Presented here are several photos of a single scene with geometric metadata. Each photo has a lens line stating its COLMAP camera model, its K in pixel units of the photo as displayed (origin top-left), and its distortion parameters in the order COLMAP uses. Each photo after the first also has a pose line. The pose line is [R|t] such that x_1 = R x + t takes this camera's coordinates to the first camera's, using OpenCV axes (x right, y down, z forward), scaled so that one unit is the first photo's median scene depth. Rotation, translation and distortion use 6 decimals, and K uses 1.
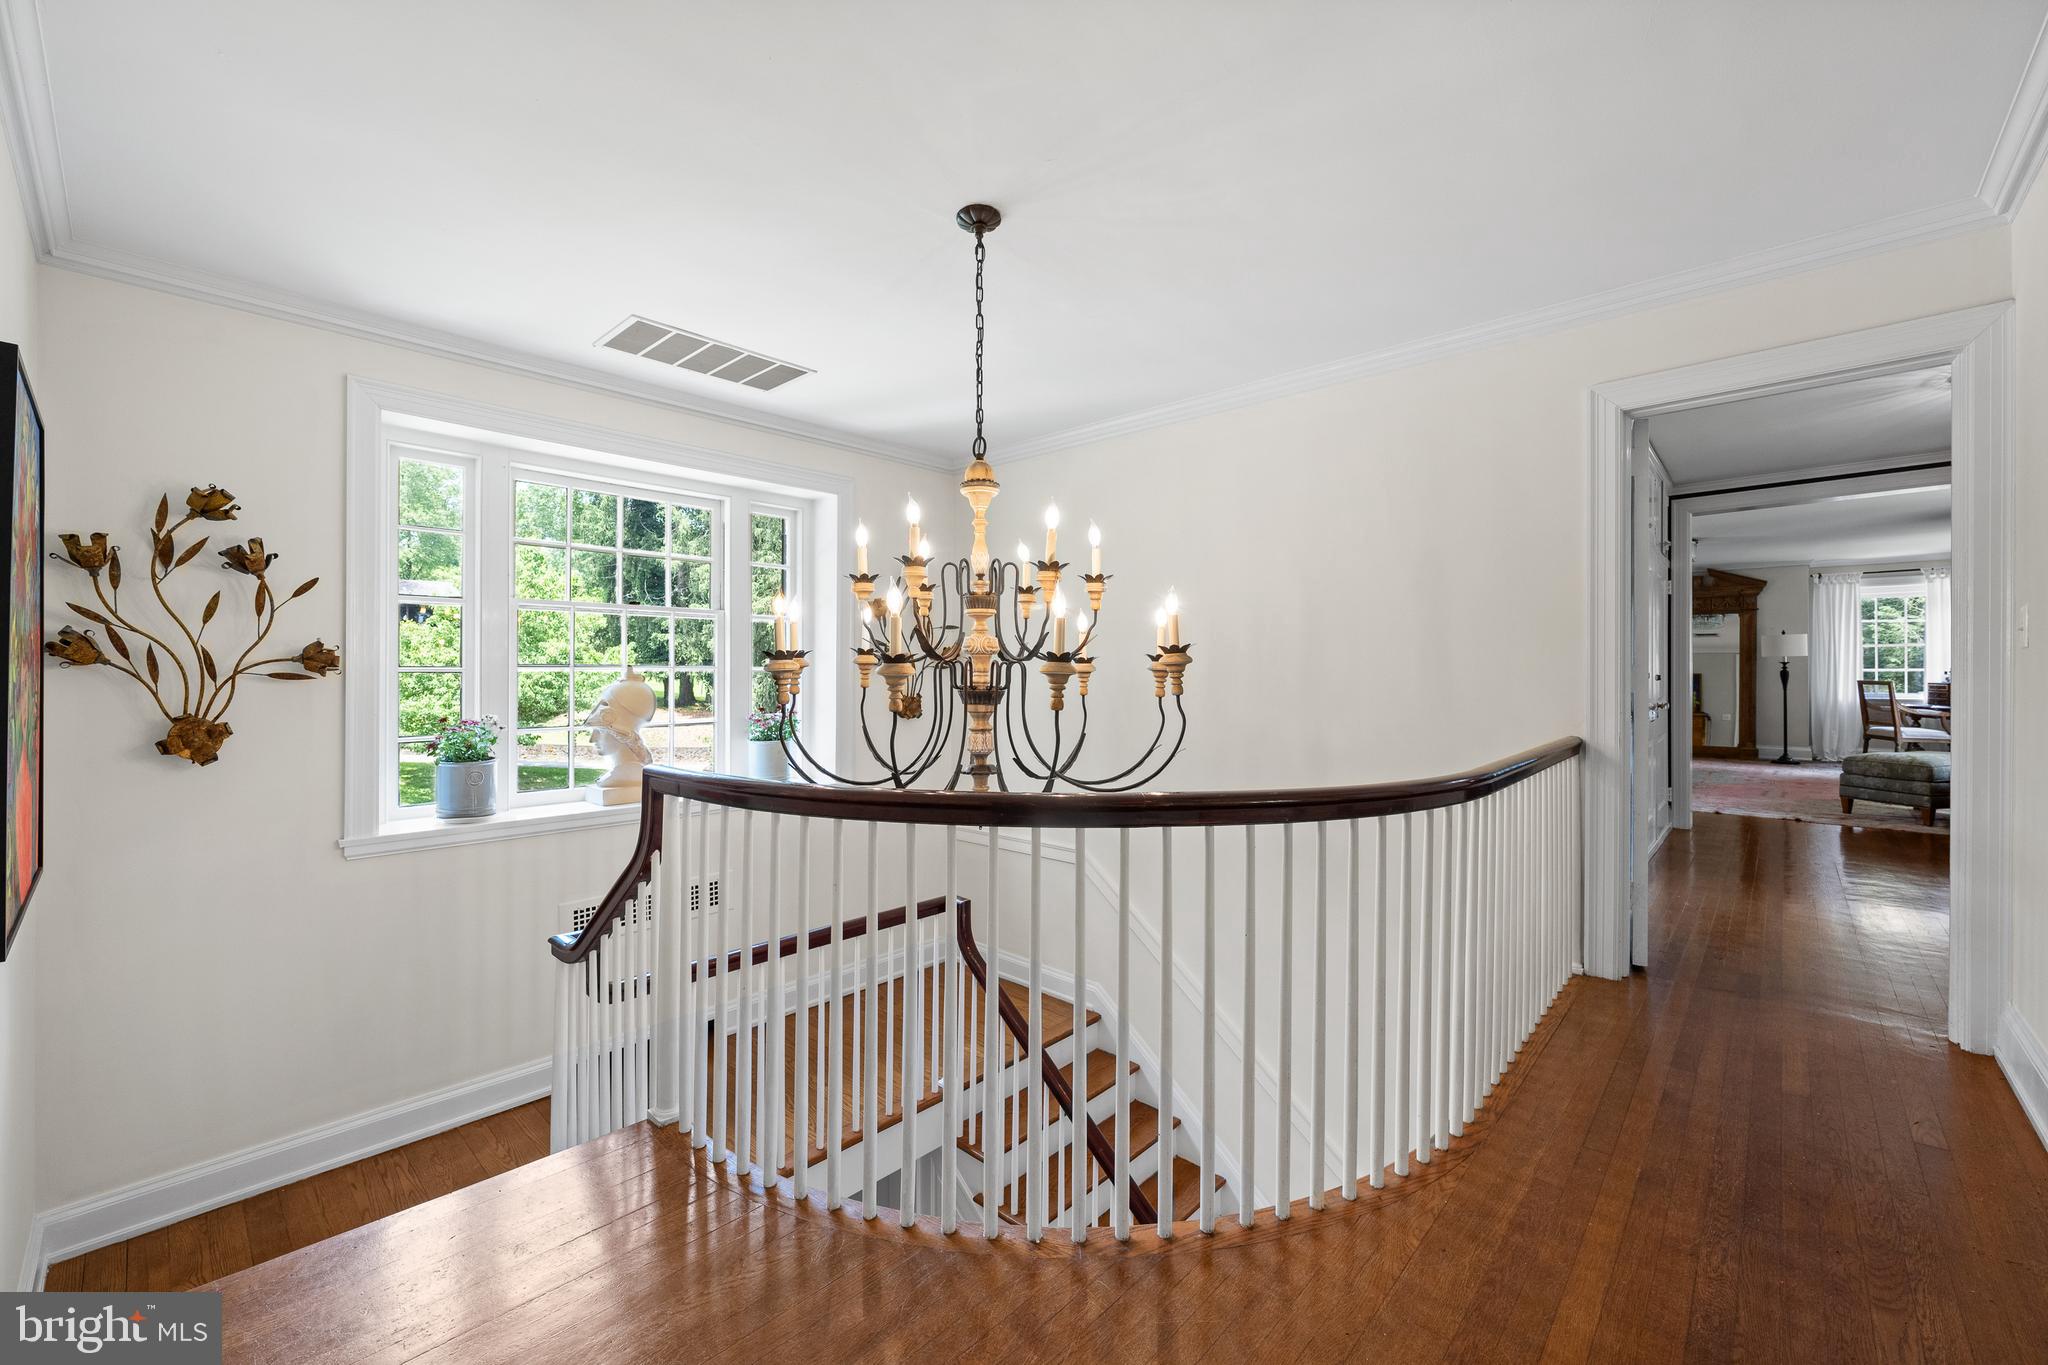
lens RADIAL K [[823.2, 0, 1025.6], [0, 823.2, 677.1], [0, 0, 1]] dist [-0.006112, 0.001165]
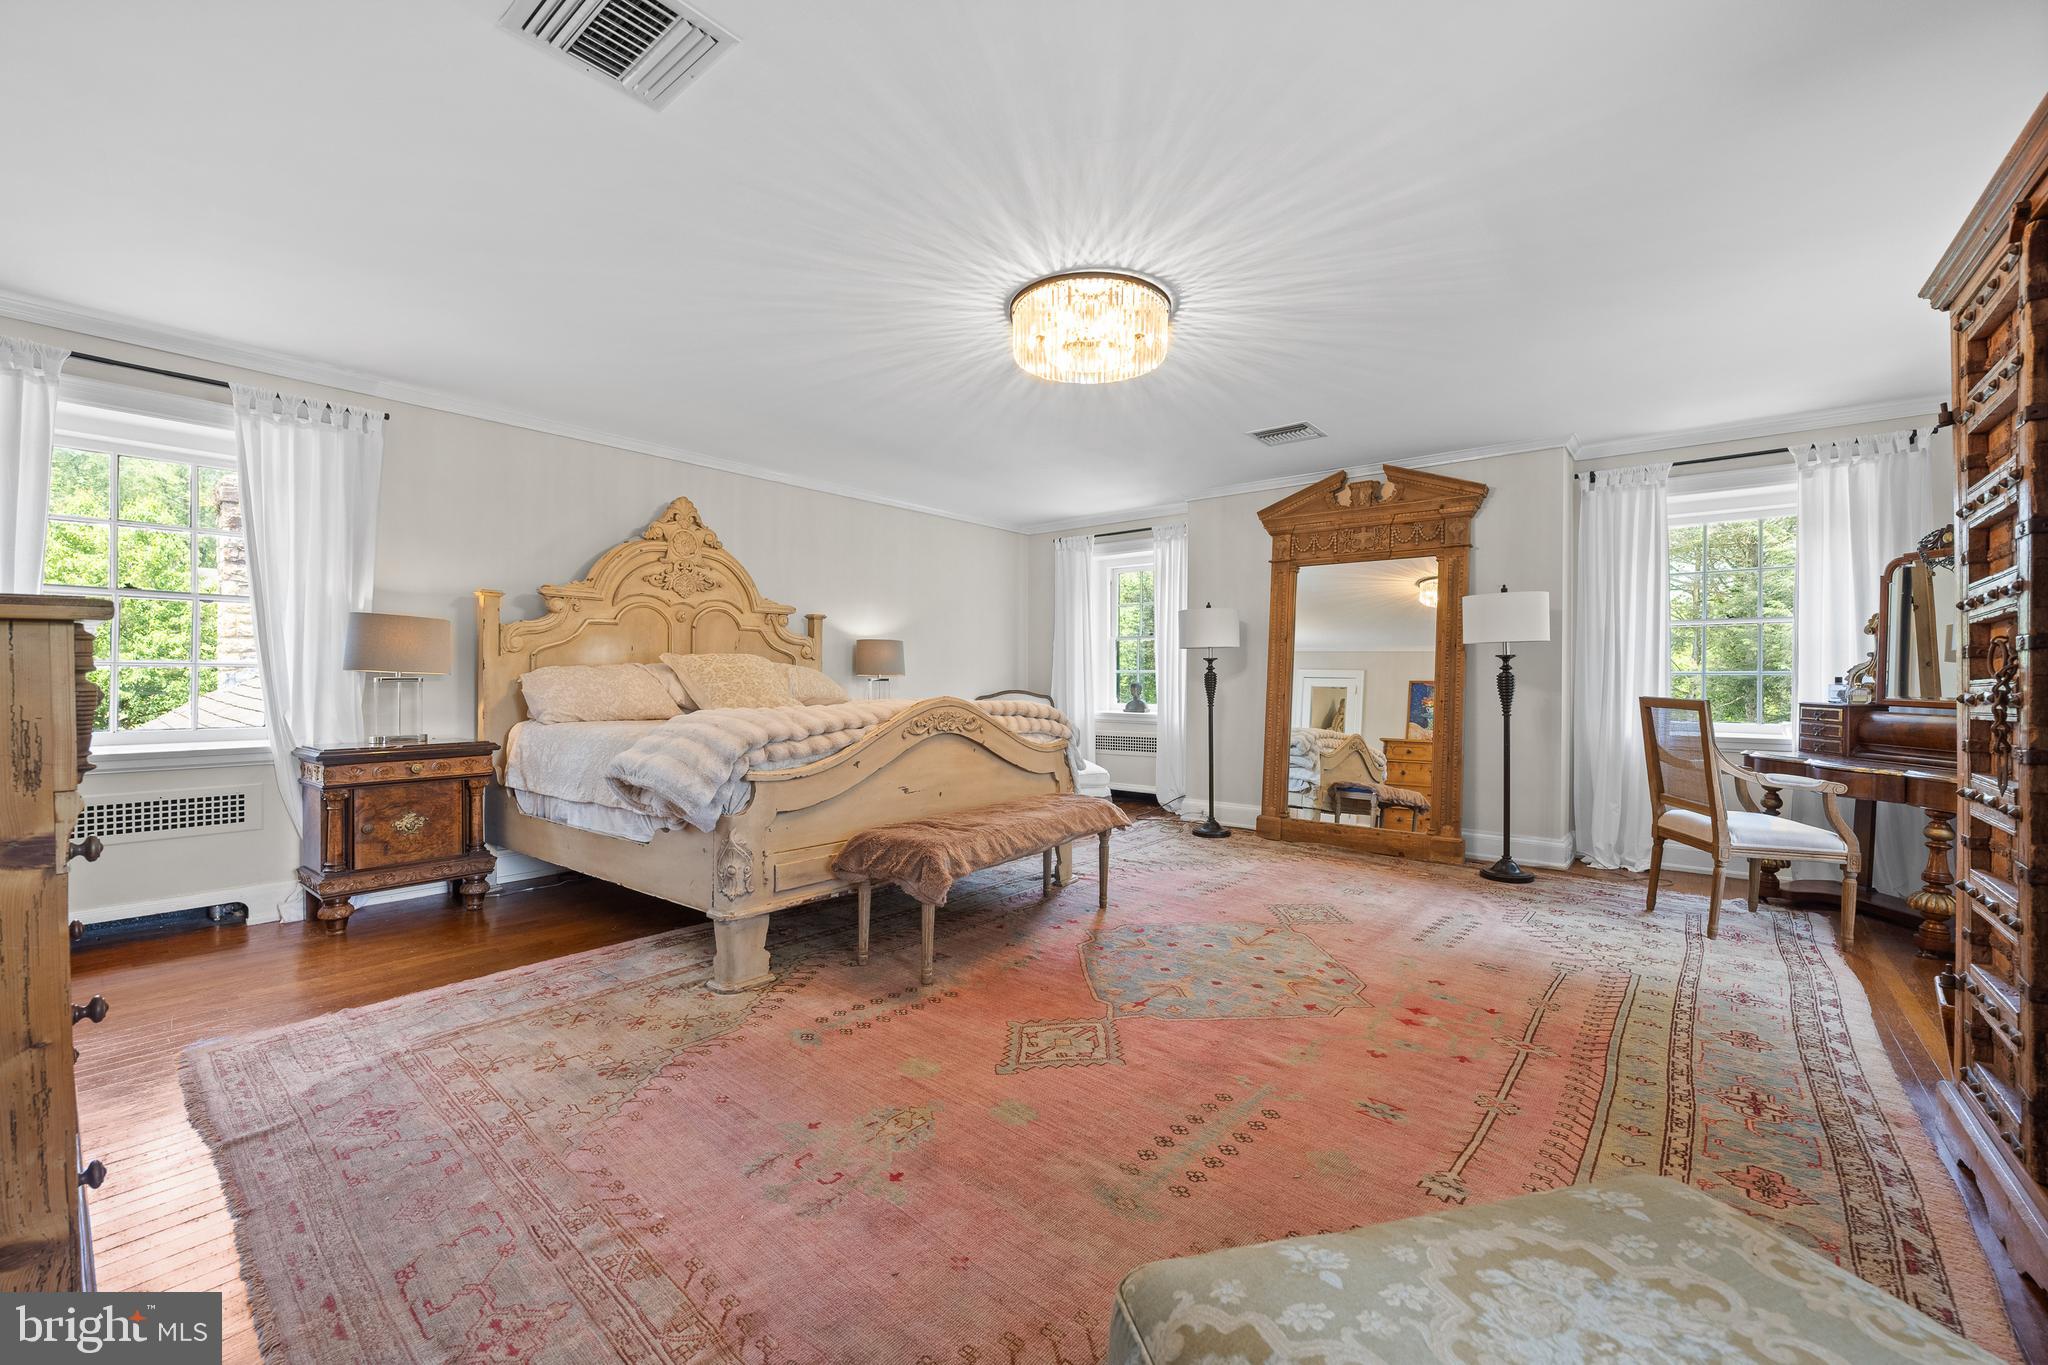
lens RADIAL K [[823.2, 0, 1027.5], [0, 823.2, 682.5], [0, 0, 1]] dist [-0.006112, 0.001165]
pose [[0.998177, 0.005229, 0.060121, 0.678256], [-0.005210, 0.999986, -0.000479, -0.001568], [-0.060123, 0.000165, 0.998191, 0.600698]]
